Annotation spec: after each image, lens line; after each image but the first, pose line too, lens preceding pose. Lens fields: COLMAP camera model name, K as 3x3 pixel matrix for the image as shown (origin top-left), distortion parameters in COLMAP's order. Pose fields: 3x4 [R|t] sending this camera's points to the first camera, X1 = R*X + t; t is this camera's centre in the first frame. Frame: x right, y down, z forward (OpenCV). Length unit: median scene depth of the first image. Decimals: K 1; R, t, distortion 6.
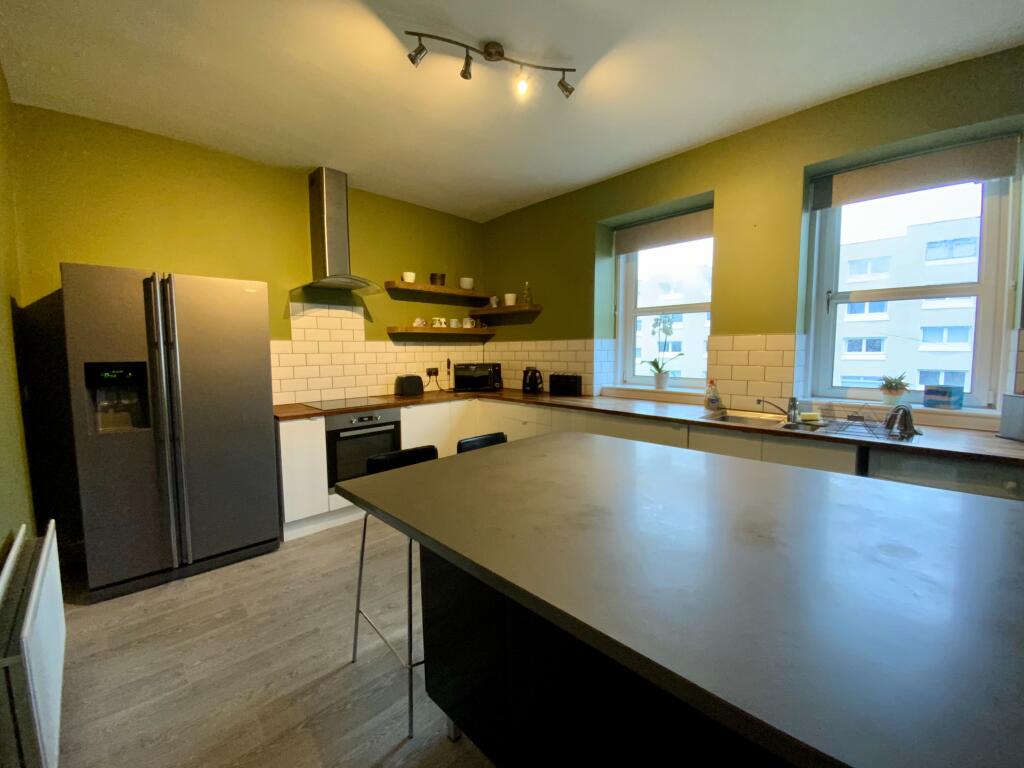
lens RADIAL K [[414.3, 0, 512.0], [0, 414.3, 384.0], [0, 0, 1]] dist [-0.001423, -0.000293]
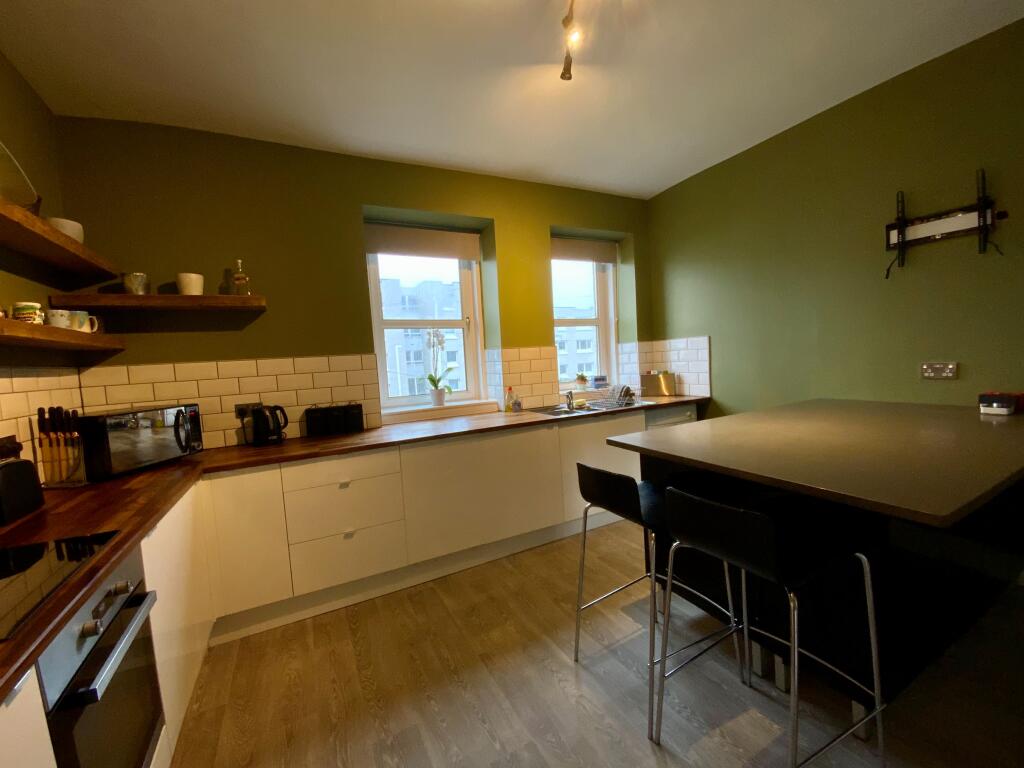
lens RADIAL K [[409.5, 0, 512.0], [0, 409.5, 384.0], [0, 0, 1]] dist [0.035940, -0.000072]
pose [[0.299010, -0.069809, 0.951693, -0.454451], [0.138097, 0.989987, 0.029230, -0.039023], [-0.944205, 0.122686, 0.305657, 0.512049]]
